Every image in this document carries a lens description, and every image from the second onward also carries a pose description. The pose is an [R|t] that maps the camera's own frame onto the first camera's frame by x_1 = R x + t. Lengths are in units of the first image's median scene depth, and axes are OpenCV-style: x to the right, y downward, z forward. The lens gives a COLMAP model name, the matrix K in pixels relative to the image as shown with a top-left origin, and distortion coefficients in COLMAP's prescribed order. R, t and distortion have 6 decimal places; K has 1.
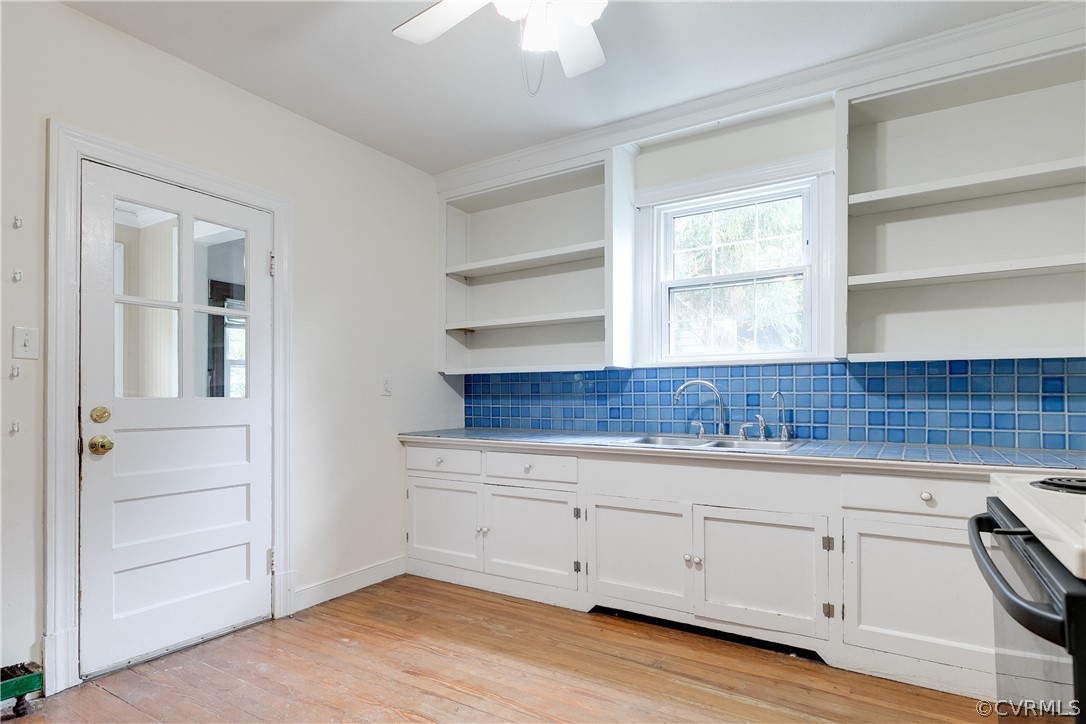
lens RADIAL K [[580.1, 0, 536.7], [0, 580.1, 389.4], [0, 0, 1]] dist [-0.002198, -0.000169]
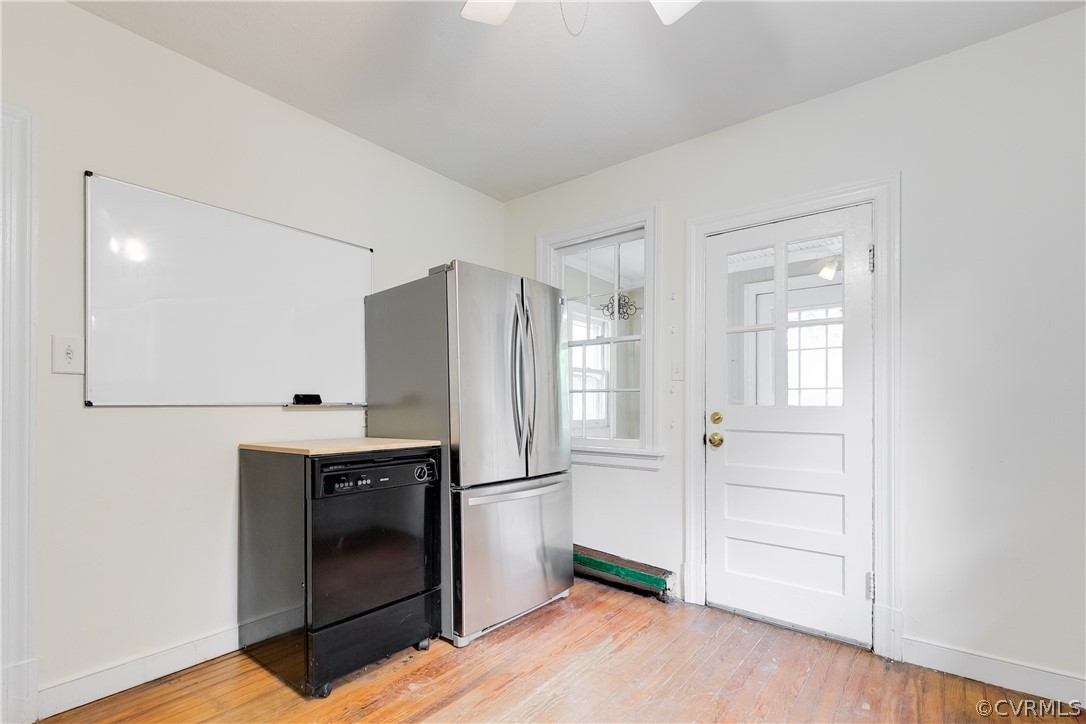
lens RADIAL K [[501.5, 0, 533.0], [0, 501.5, 409.0], [0, 0, 1]] dist [0.017731, -0.003241]
pose [[-0.115563, 0.005396, -0.993285, 0.432078], [0.007709, 0.999960, 0.004535, 0.013495], [0.993270, -0.007133, -0.115600, 0.642983]]
